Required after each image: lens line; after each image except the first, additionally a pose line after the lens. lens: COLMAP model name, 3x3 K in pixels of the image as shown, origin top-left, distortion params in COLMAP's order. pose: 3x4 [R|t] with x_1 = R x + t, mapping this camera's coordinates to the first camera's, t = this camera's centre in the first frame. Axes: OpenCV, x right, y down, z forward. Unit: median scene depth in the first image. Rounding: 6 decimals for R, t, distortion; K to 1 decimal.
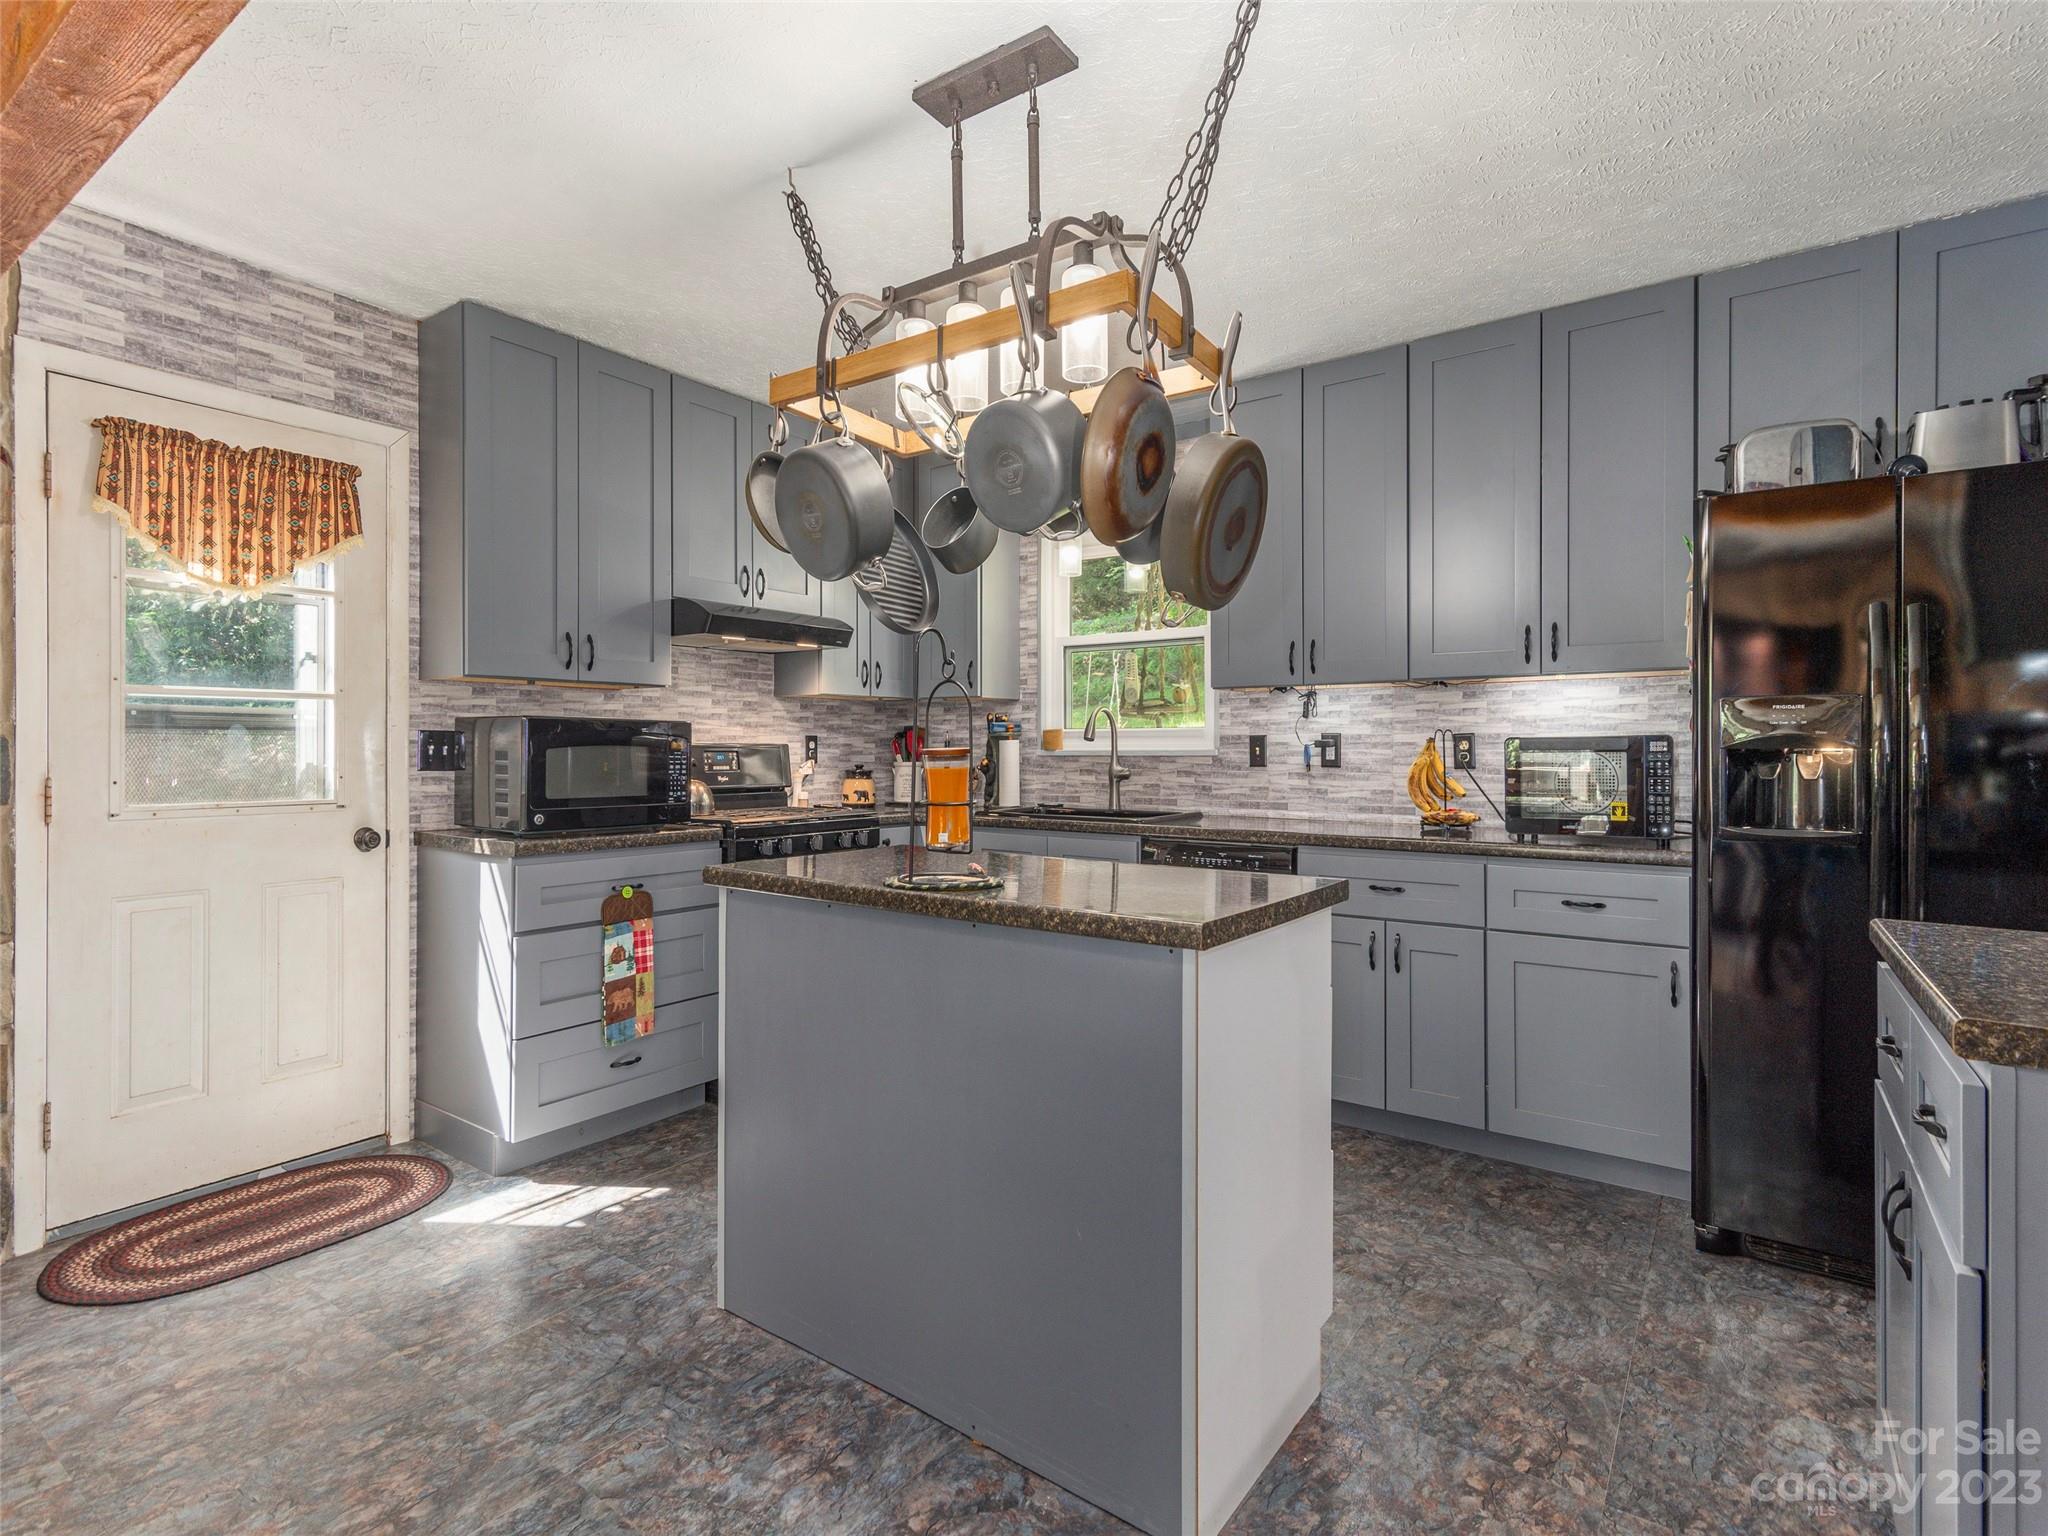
lens RADIAL K [[1024.5, 0, 1008.3], [0, 1024.5, 764.0], [0, 0, 1]] dist [0.015535, -0.005215]
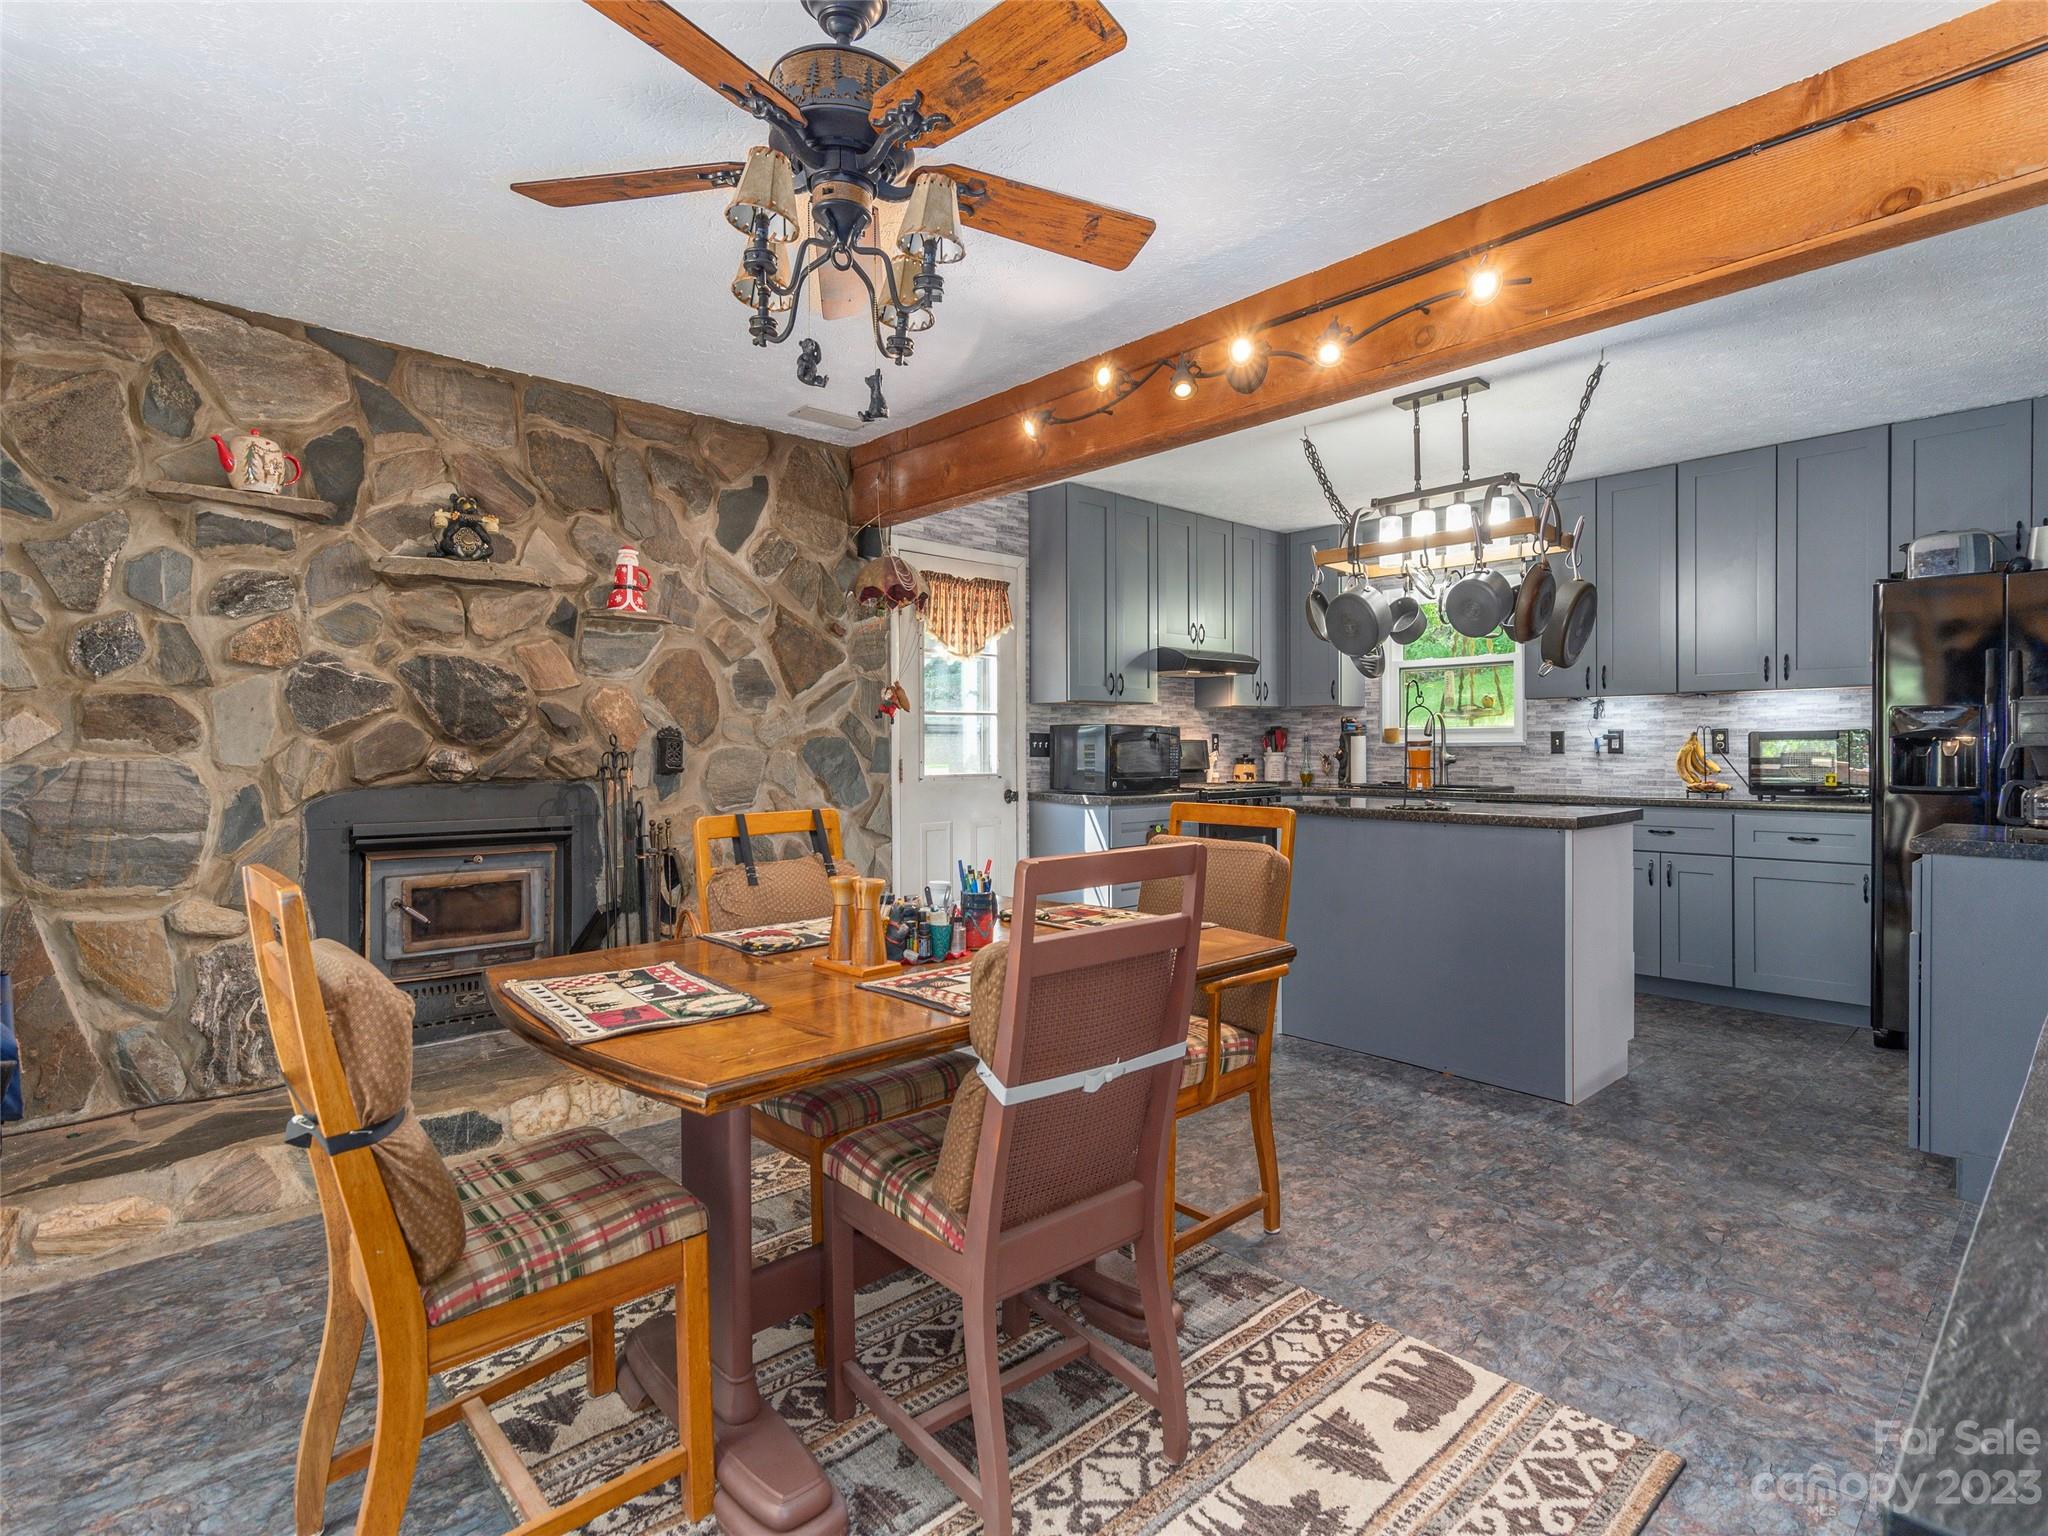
lens RADIAL K [[1024.5, 0, 1015.9], [0, 1024.5, 764.6], [0, 0, 1]] dist [0.015535, -0.005215]
pose [[0.981000, -0.001853, -0.194000, -0.221565], [0.002625, 0.999990, 0.003726, 0.010981], [0.193991, -0.004164, 0.980994, -0.552413]]
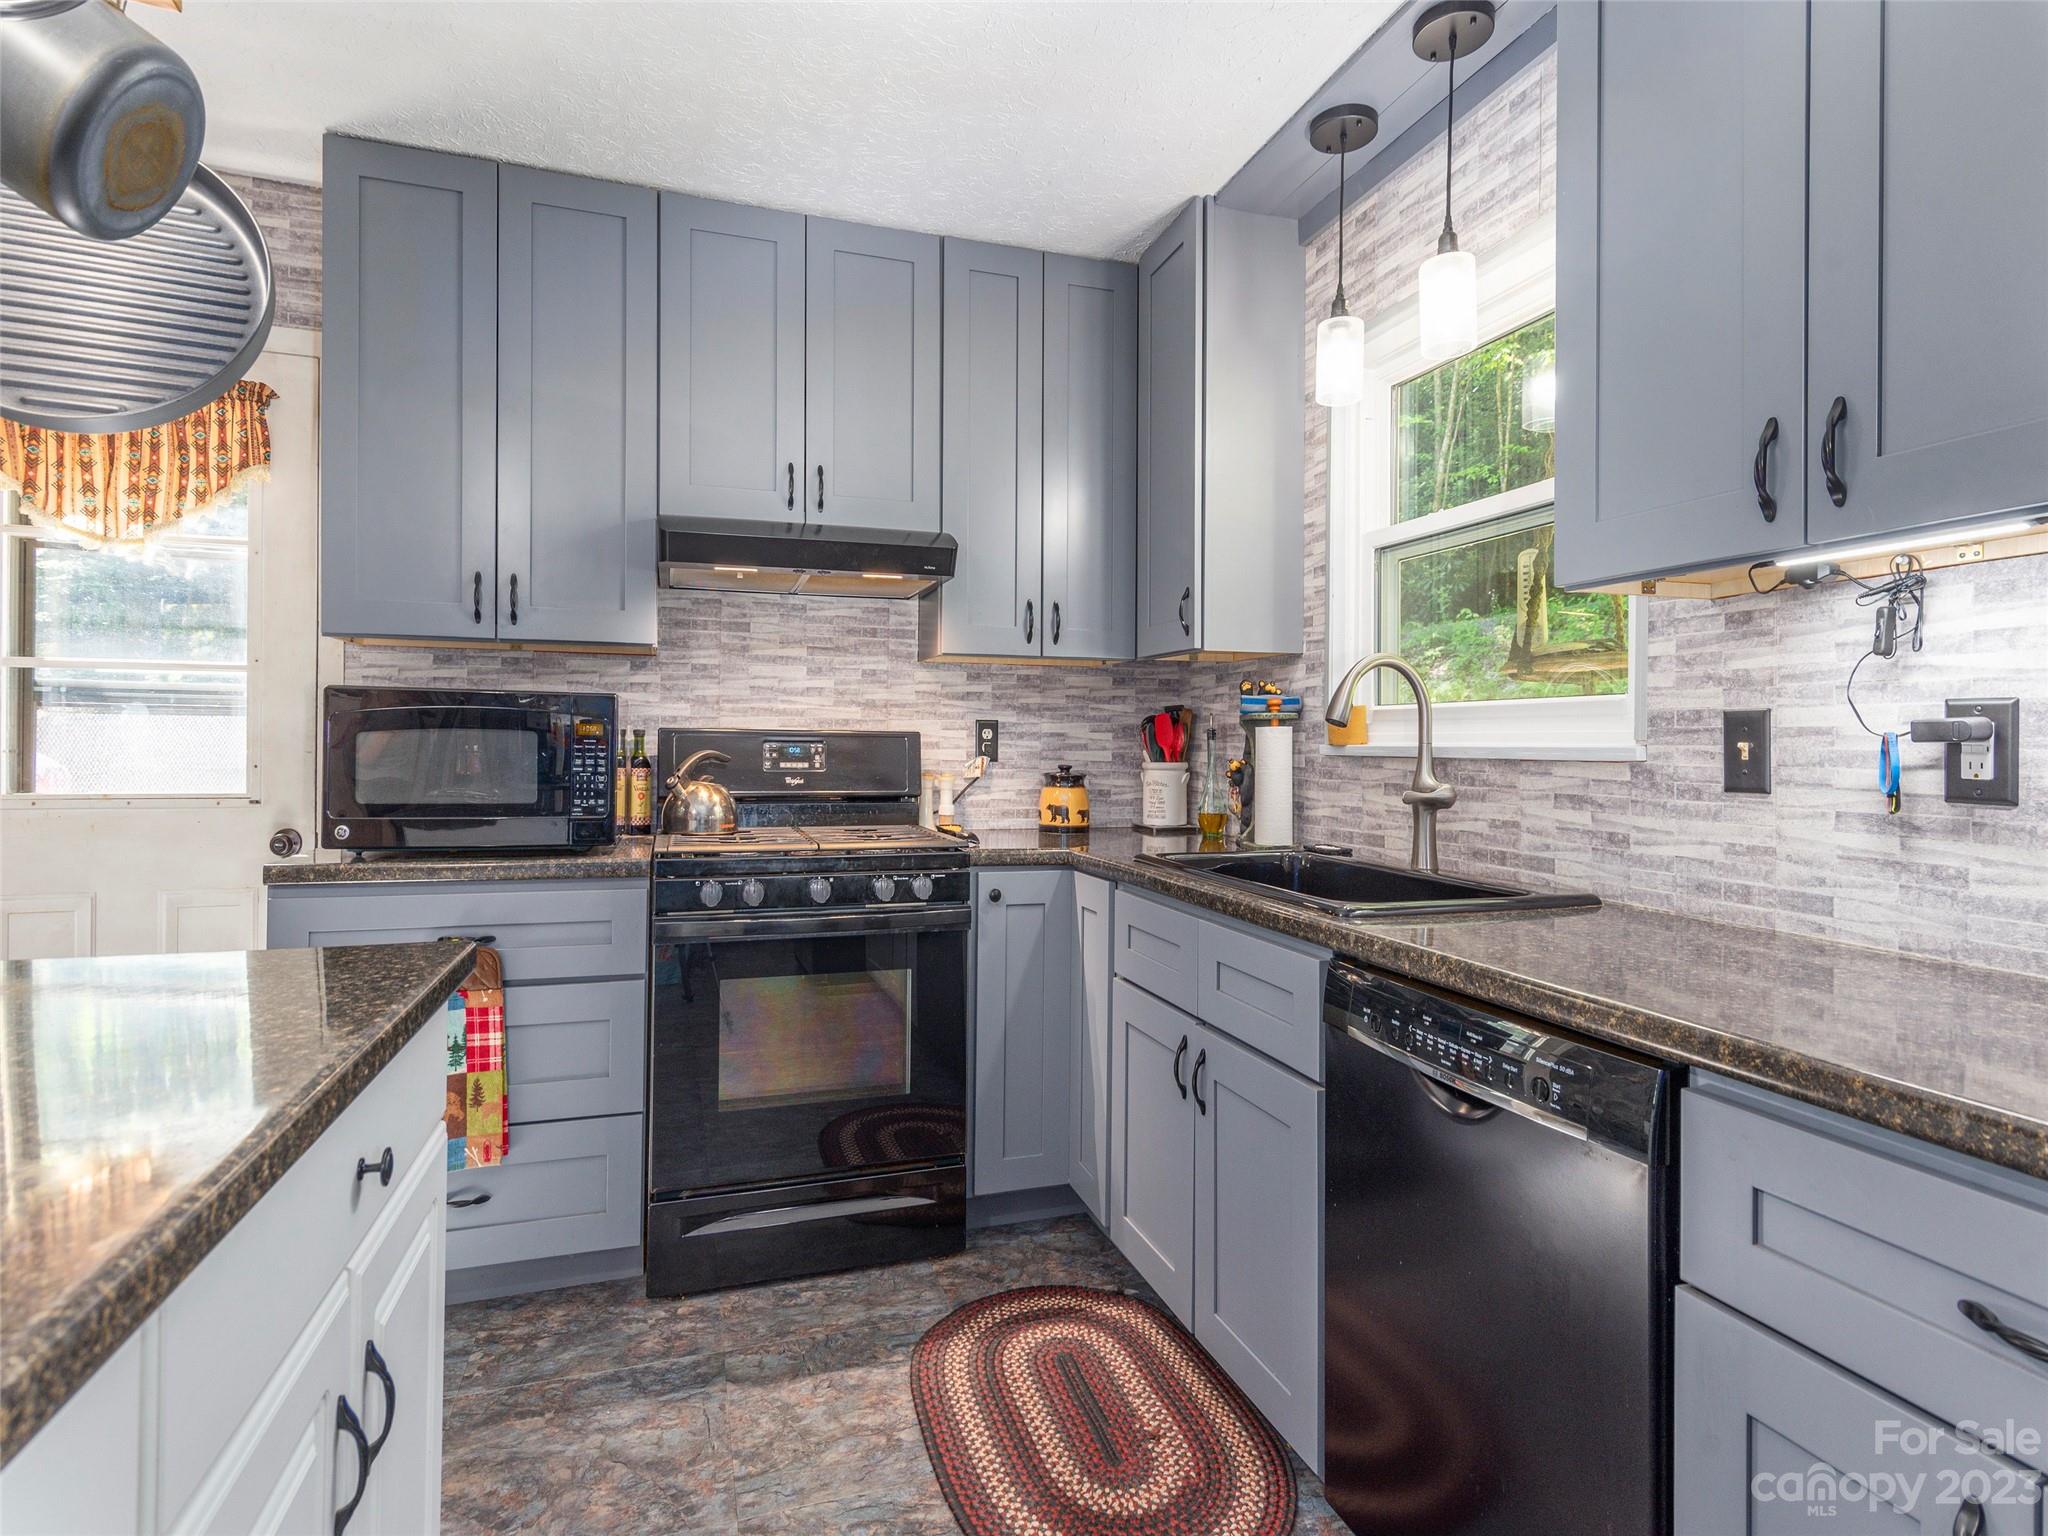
lens RADIAL K [[1024.5, 0, 1025.2], [0, 1024.5, 749.9], [0, 0, 1]] dist [0.015535, -0.005215]
pose [[0.806395, 0.012843, -0.591238, 0.265695], [-0.019332, 0.999802, -0.004649, -0.006597], [0.591061, 0.015179, 0.806484, 0.559895]]
